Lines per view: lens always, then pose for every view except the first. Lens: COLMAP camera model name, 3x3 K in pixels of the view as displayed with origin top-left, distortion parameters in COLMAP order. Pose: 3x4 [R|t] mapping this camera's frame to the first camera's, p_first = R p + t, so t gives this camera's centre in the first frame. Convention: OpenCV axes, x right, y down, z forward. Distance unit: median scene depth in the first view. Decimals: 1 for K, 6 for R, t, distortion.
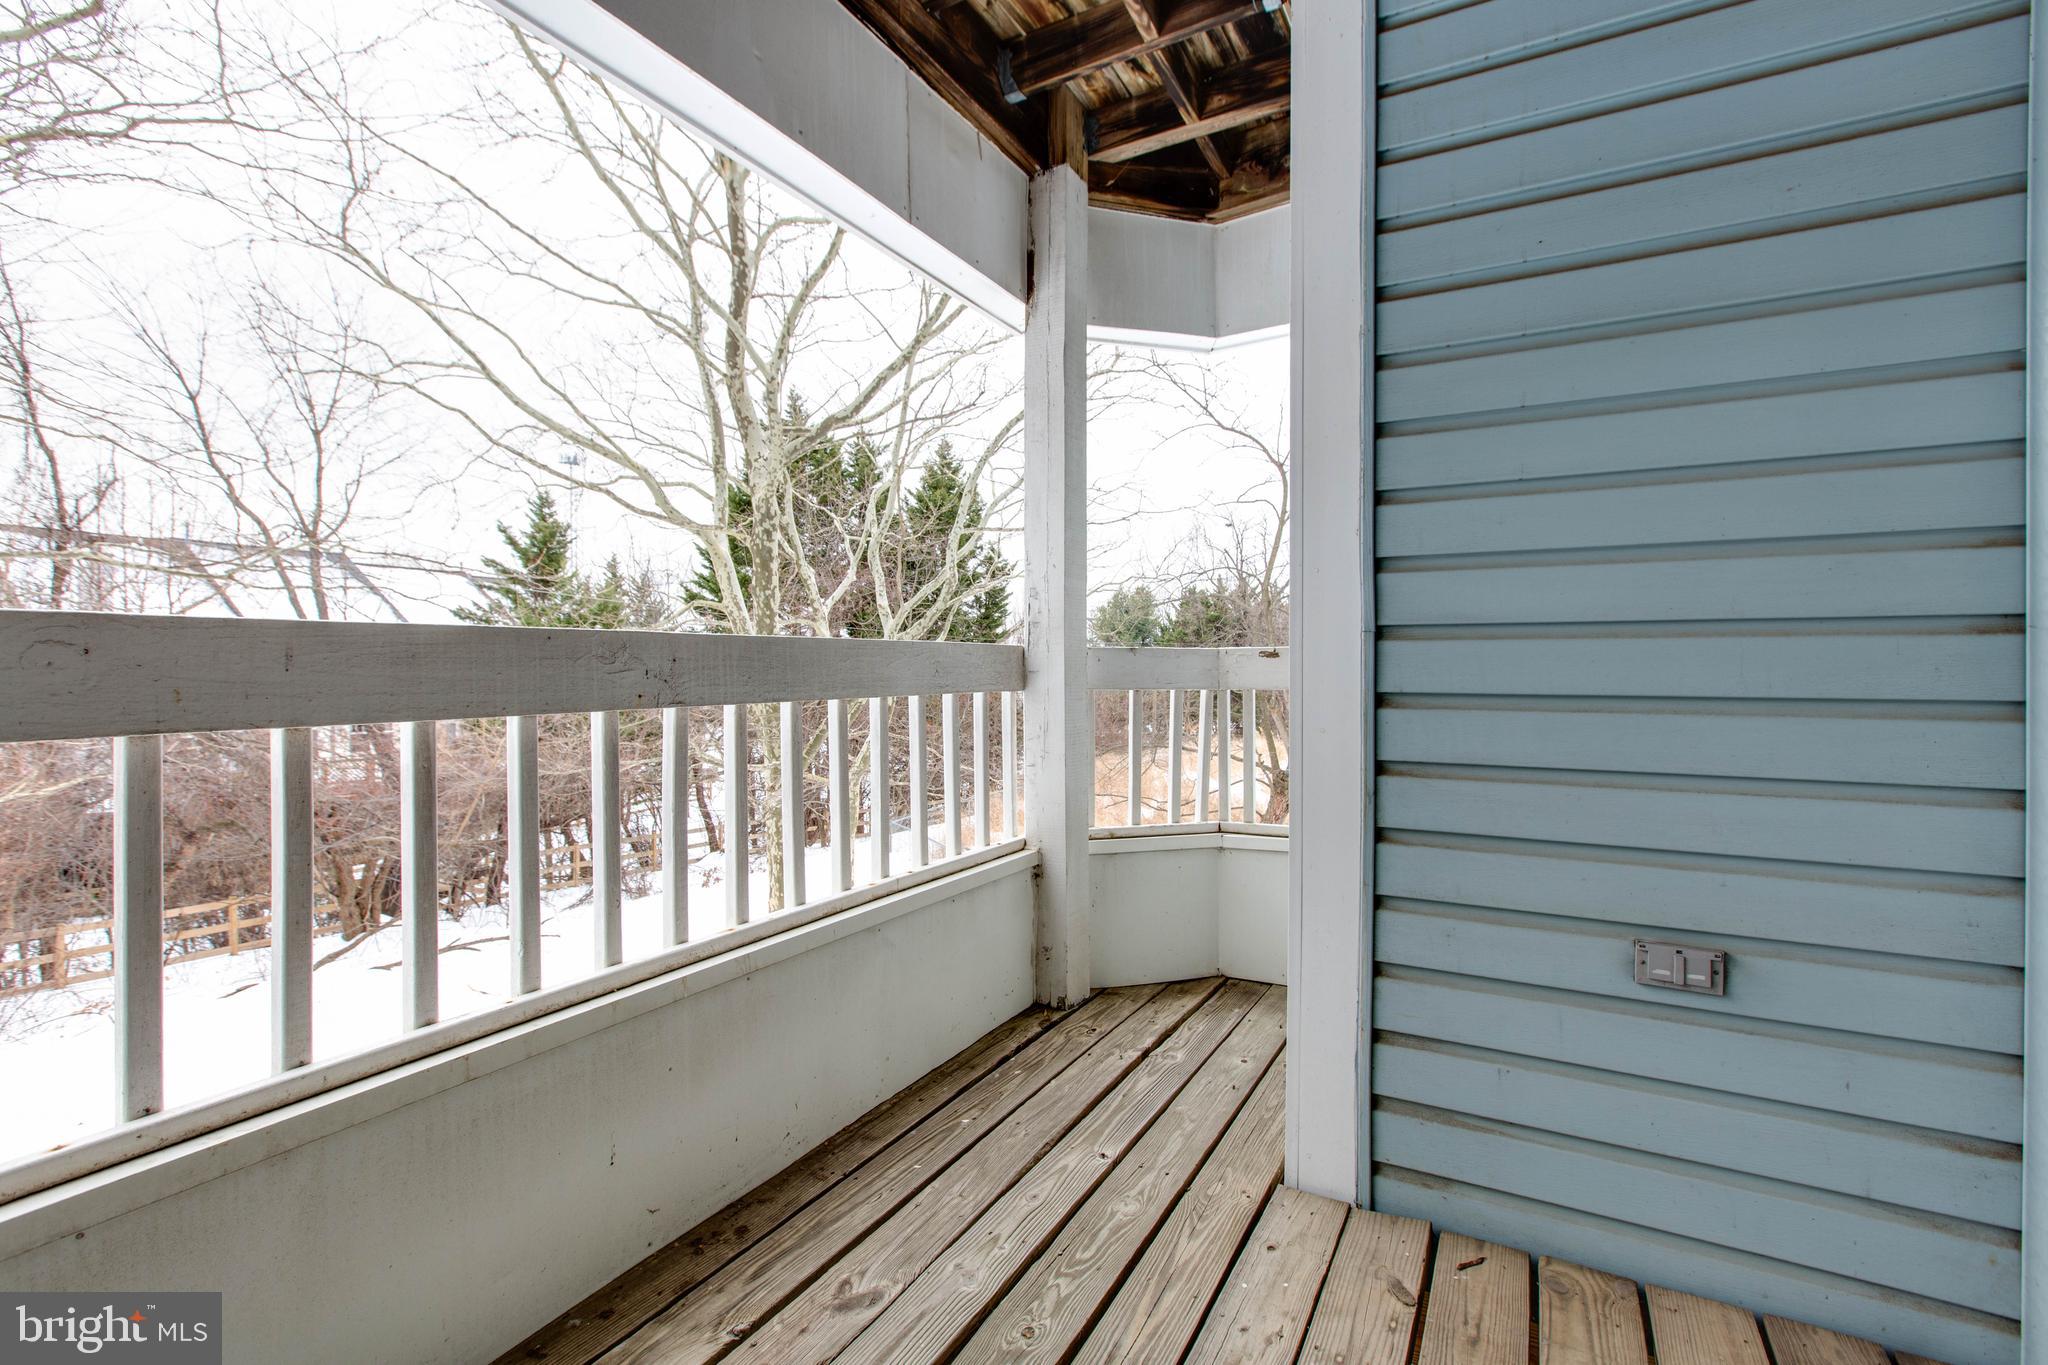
lens RADIAL K [[917.6, 0, 1021.5], [0, 917.6, 677.3], [0, 0, 1]] dist [0.004273, 0.000336]
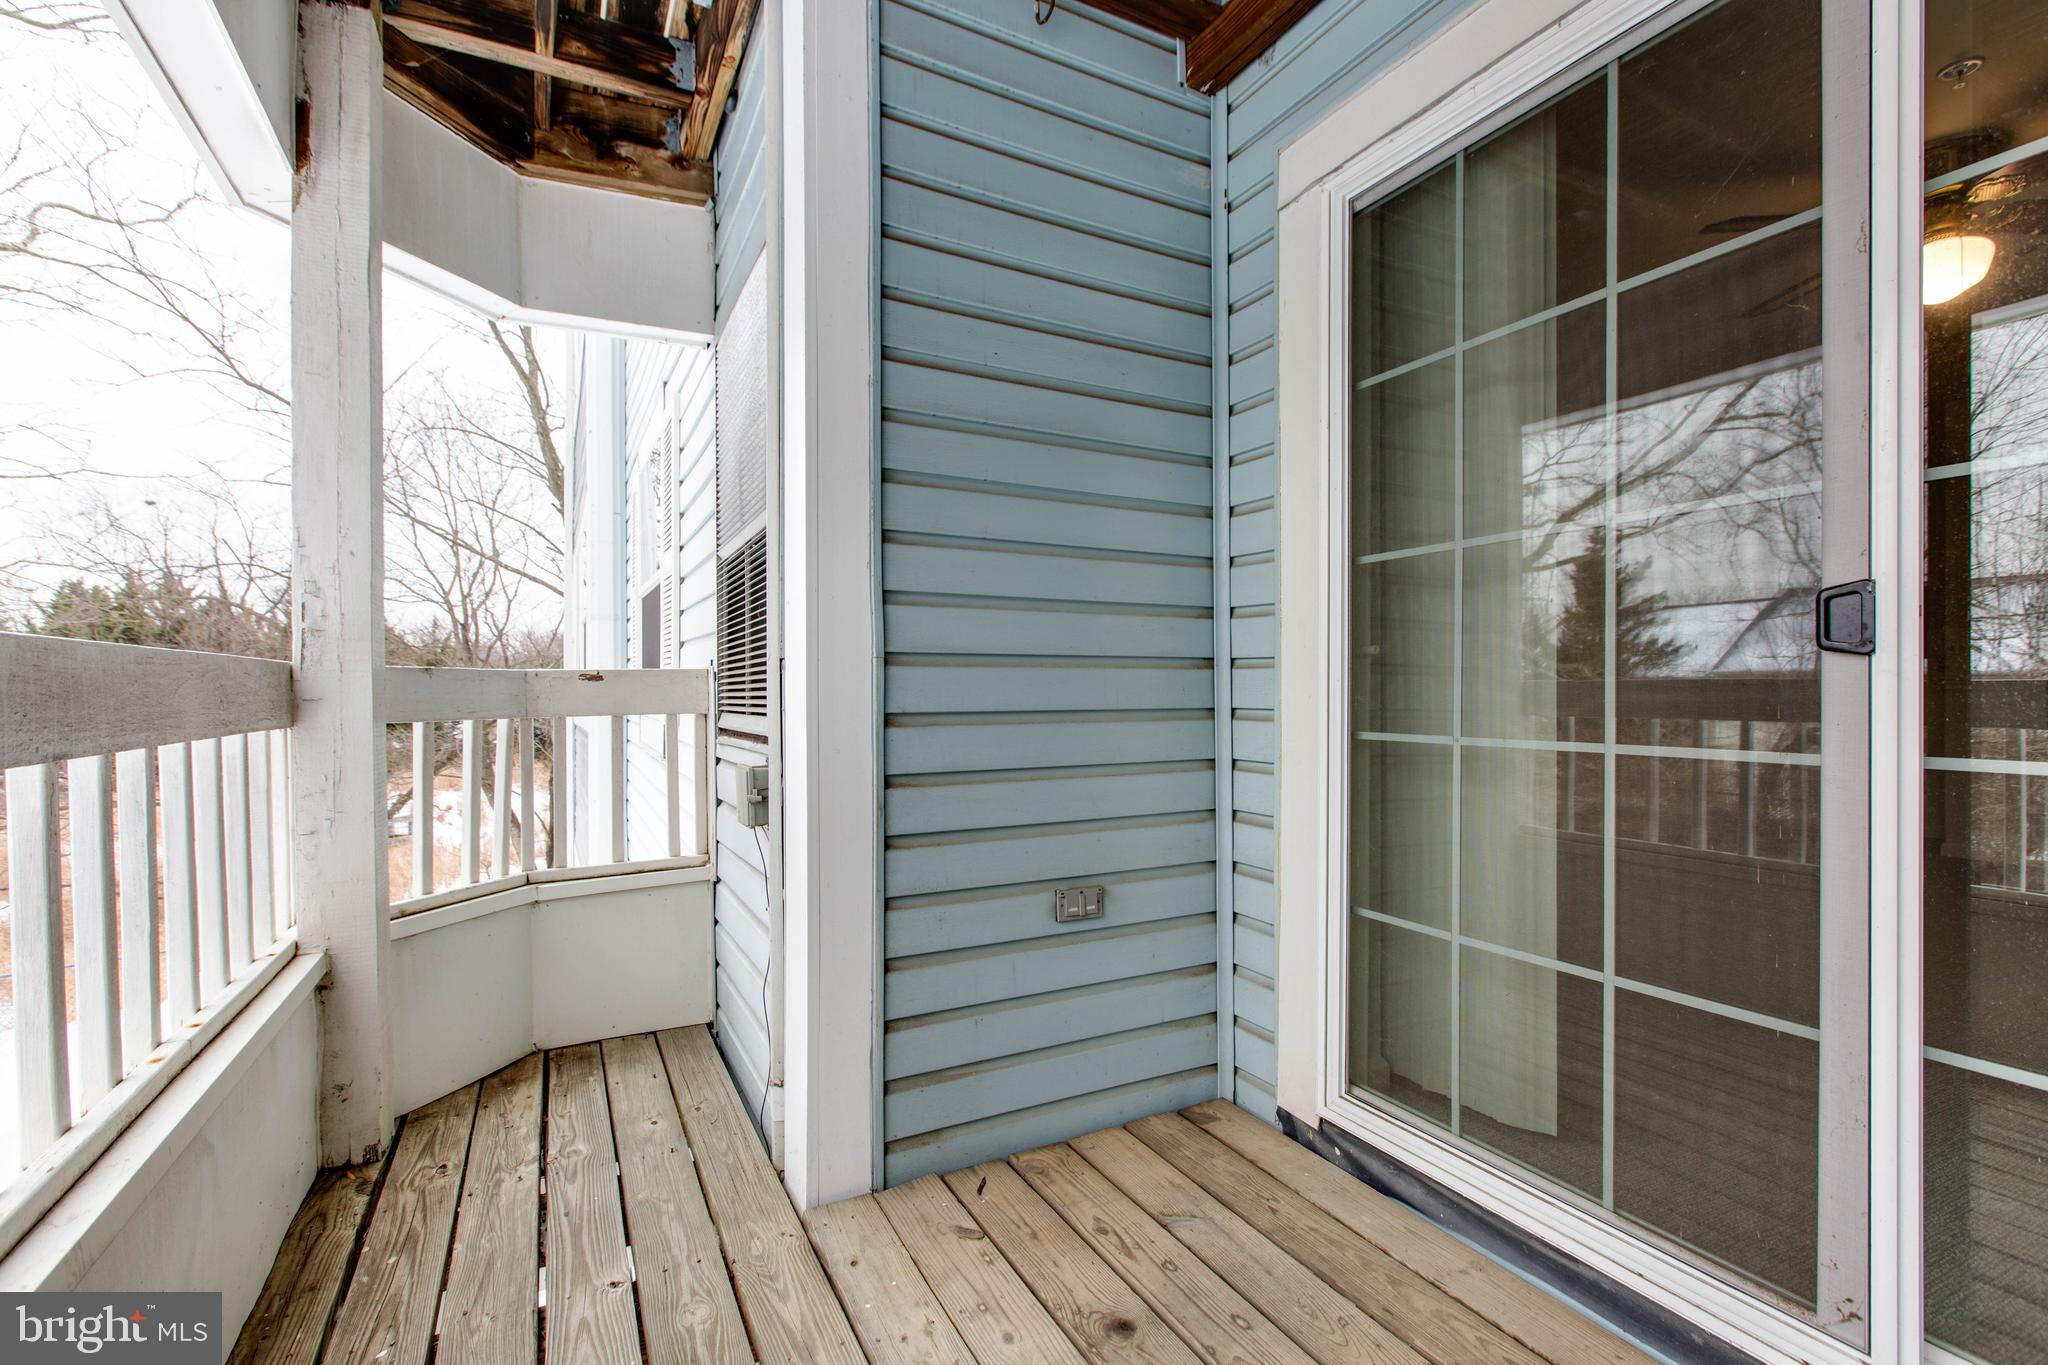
lens RADIAL K [[917.6, 0, 1016.4], [0, 917.6, 689.7], [0, 0, 1]] dist [0.004273, 0.000336]
pose [[0.560337, -0.005150, 0.828248, -0.321367], [0.014284, 0.999892, -0.003447, -0.004268], [-0.828141, 0.013762, 0.560351, 0.189230]]
